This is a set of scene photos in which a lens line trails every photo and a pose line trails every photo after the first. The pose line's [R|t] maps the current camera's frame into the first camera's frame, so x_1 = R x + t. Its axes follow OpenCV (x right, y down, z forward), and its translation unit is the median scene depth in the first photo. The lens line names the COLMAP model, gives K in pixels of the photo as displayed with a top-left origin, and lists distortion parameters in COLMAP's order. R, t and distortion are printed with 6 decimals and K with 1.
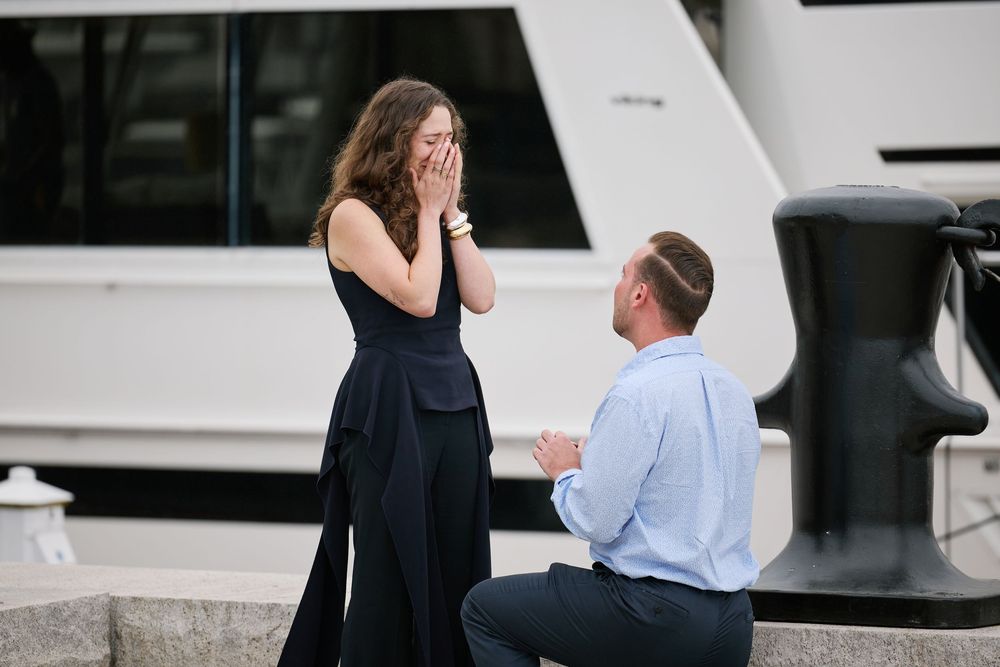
lens RADIAL K [[5936.8, 0, 500.9], [0, 5936.8, 333.8], [0, 0, 1]] dist [-0.120252, 0.000000]
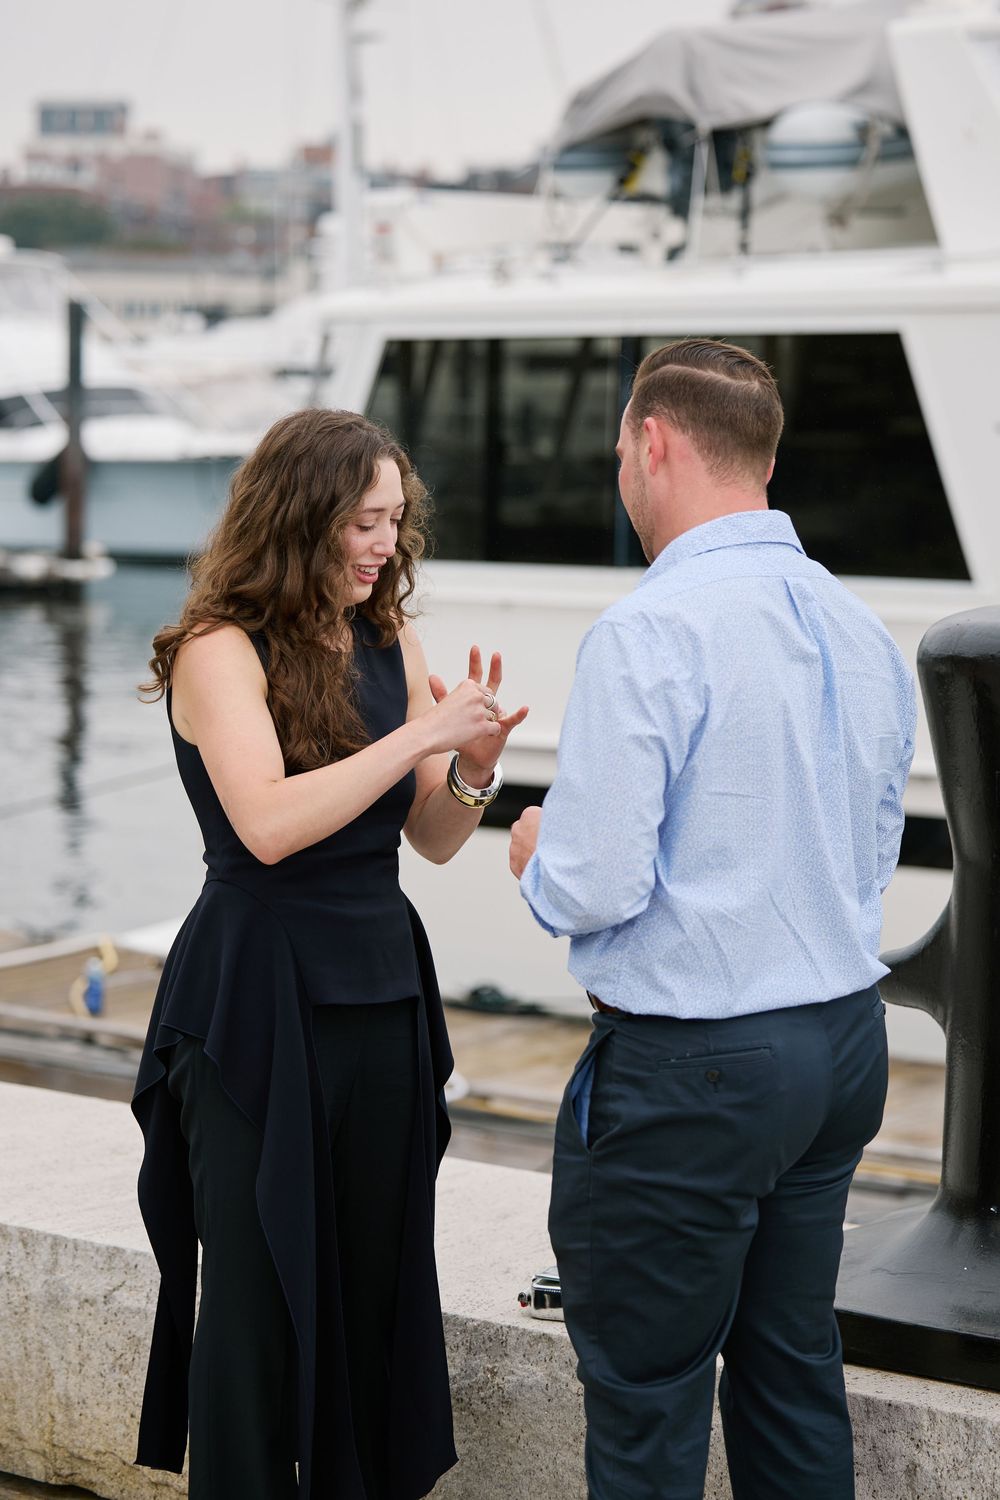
lens RADIAL K [[3641.8, 0, 435.3], [0, 3641.8, 760.8], [0, 0, 1]] dist [0.036616, 0.000000]
pose [[0.989597, 0.021453, -0.142258, 0.046839], [-0.013293, 0.998224, 0.058063, -0.029360], [0.143251, -0.055568, 0.988125, 0.642541]]
